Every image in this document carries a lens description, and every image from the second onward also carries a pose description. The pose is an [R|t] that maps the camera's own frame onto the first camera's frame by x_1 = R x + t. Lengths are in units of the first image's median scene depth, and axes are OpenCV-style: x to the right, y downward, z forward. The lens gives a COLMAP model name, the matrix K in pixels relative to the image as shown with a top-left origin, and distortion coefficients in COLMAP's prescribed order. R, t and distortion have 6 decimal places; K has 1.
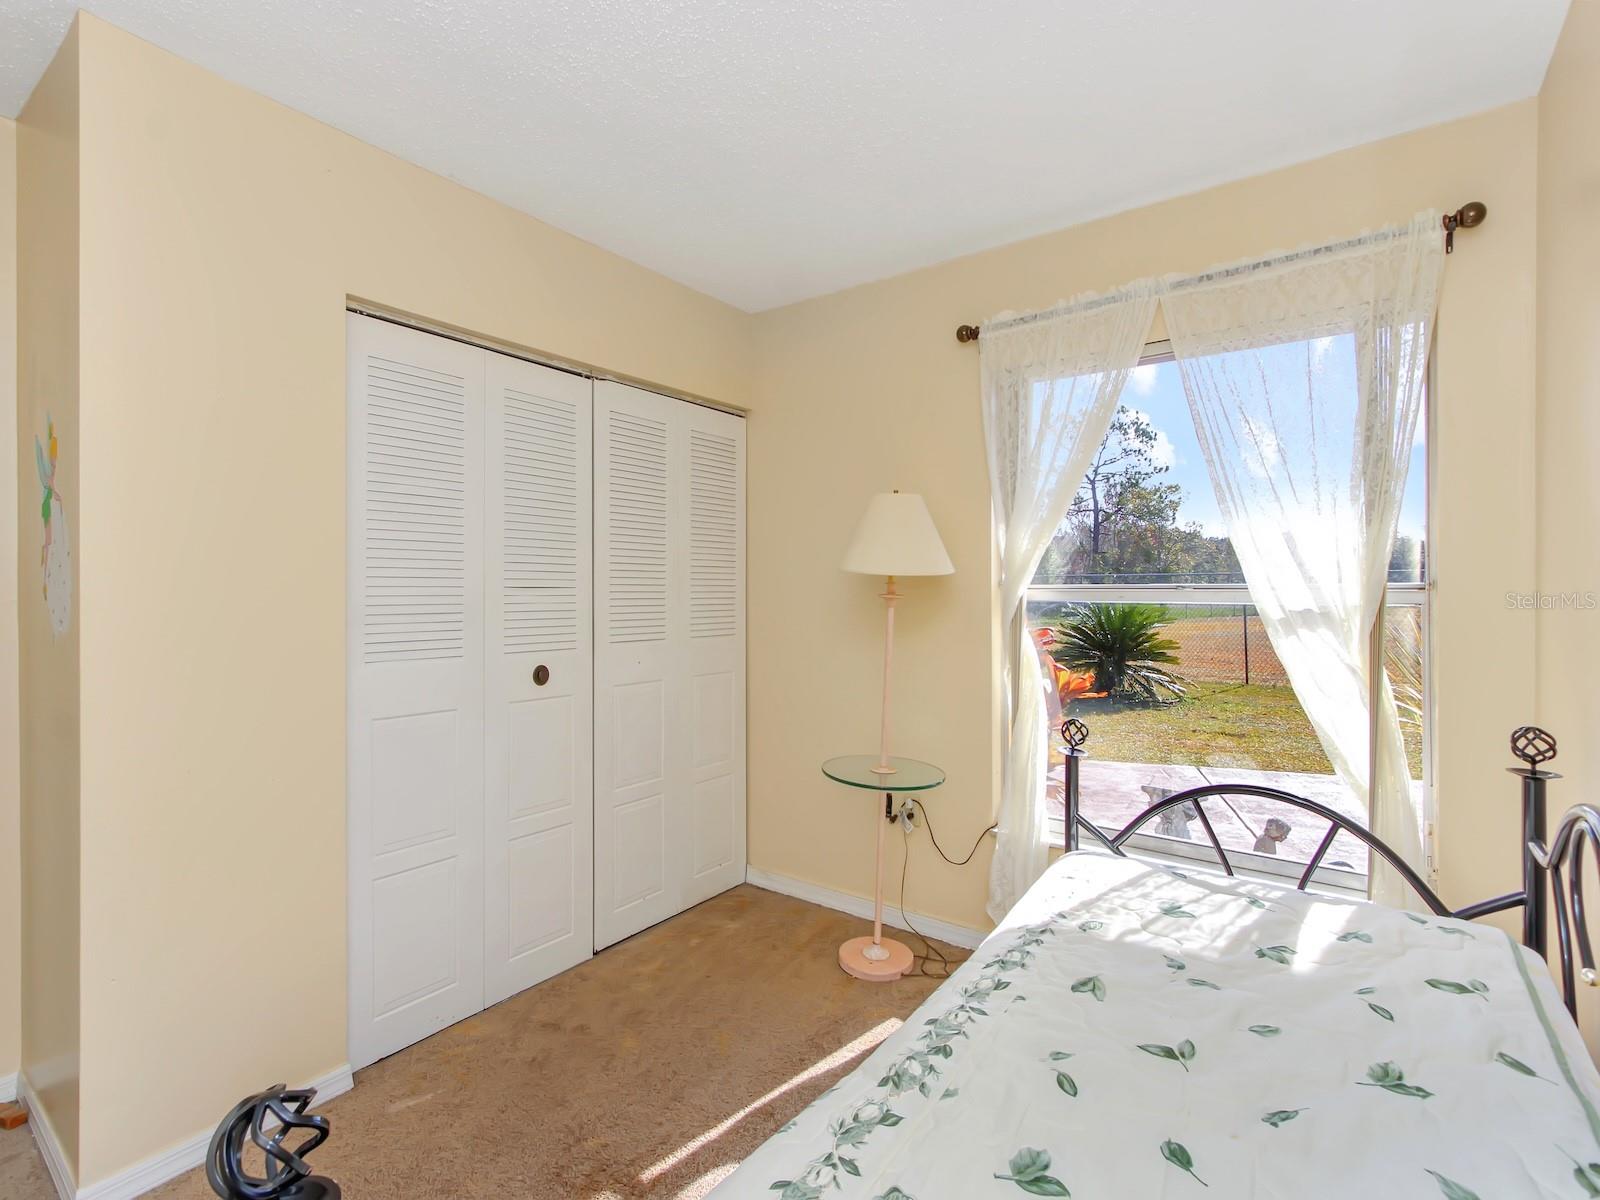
lens RADIAL K [[753.1, 0, 799.3], [0, 753.1, 587.6], [0, 0, 1]] dist [0.001604, 0.000289]
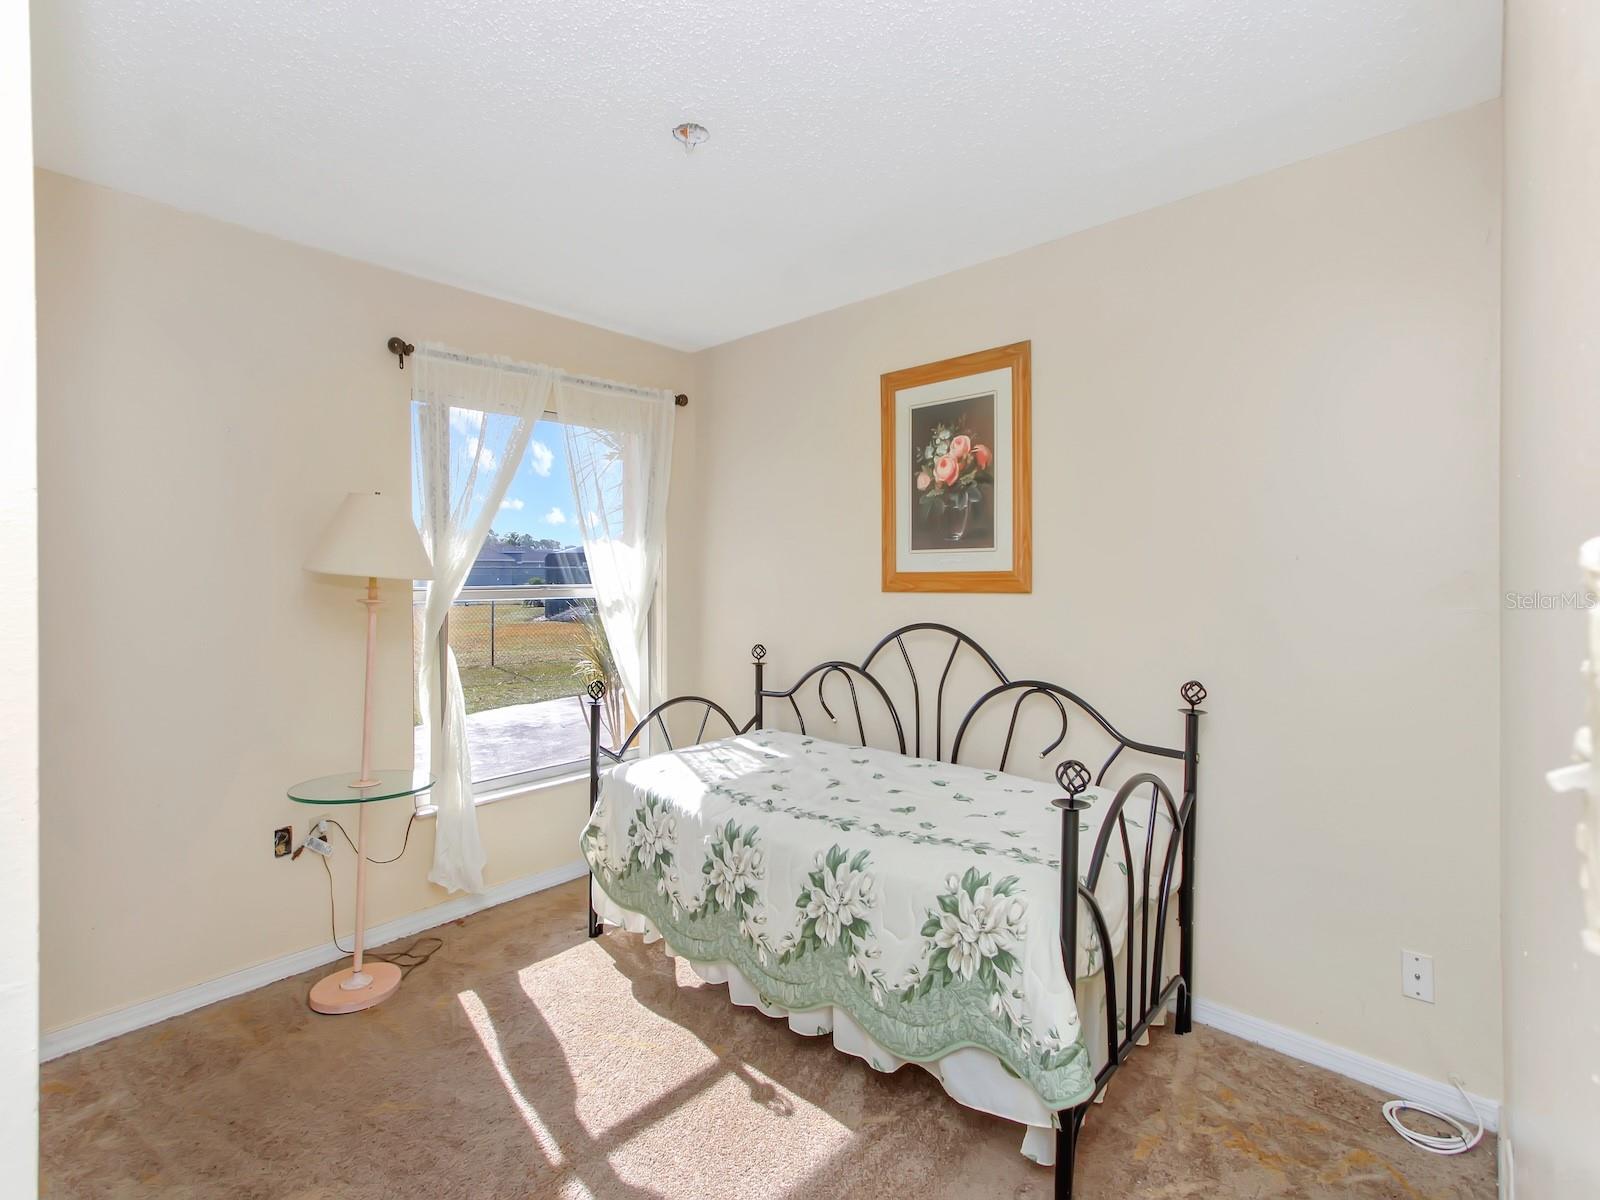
lens RADIAL K [[747.0, 0, 804.8], [0, 747.0, 566.6], [0, 0, 1]] dist [-0.004481, 0.000118]
pose [[0.090706, 0.006185, 0.995858, -0.883651], [0.001669, 0.999978, -0.006363, -0.029267], [-0.995876, 0.002239, 0.090694, 0.408133]]
